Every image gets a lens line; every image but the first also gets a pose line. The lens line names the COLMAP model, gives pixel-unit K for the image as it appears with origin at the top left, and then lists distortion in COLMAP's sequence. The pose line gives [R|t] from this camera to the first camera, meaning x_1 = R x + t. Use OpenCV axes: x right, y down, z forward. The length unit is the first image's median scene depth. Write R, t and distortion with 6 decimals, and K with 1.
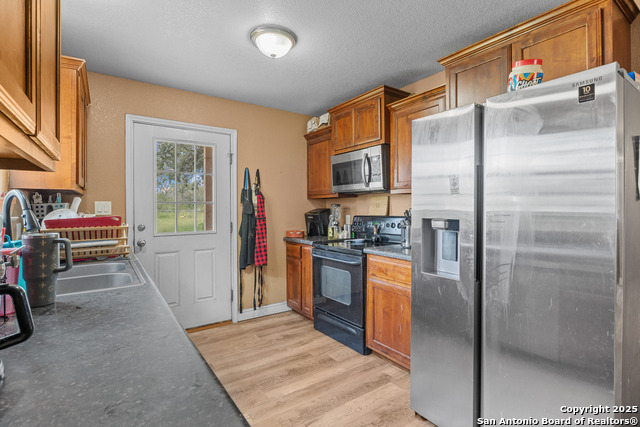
lens RADIAL K [[311.7, 0, 320.5], [0, 311.7, 208.7], [0, 0, 1]] dist [-0.005570, 0.000347]
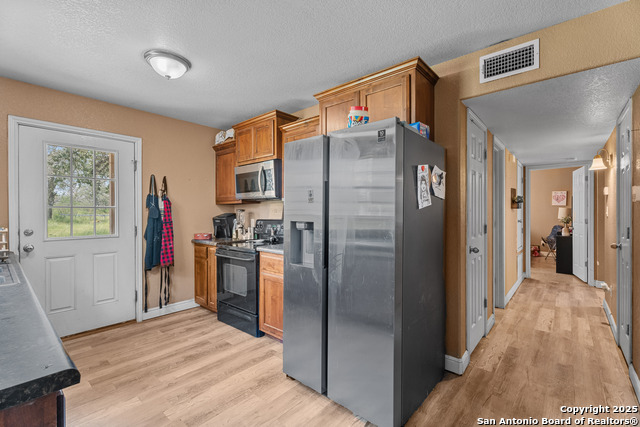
lens RADIAL K [[286.5, 0, 321.4], [0, 286.5, 213.9], [0, 0, 1]] dist [-0.000245, 0.001219]
pose [[0.969920, 0.000804, 0.243421, 0.103871], [-0.001274, 0.999998, 0.001774, -0.000323], [-0.243419, -0.002031, 0.969919, -0.105490]]
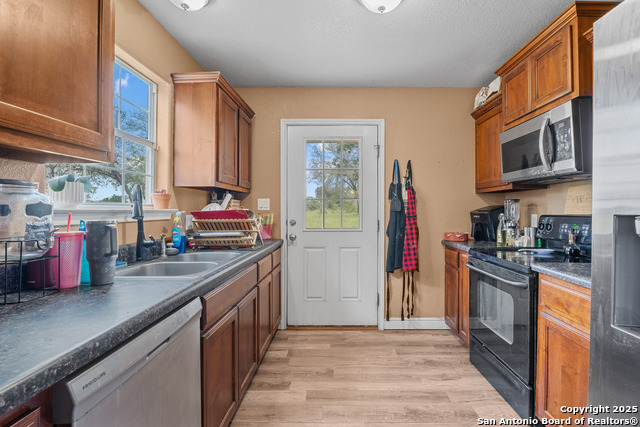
lens RADIAL K [[303.5, 0, 333.2], [0, 303.5, 210.2], [0, 0, 1]] dist [-0.018887, -0.000080]
pose [[0.815362, 0.005060, -0.578929, 0.150921], [-0.004483, 0.999987, 0.002426, 0.015689], [0.578934, 0.000618, 0.815374, 0.234922]]
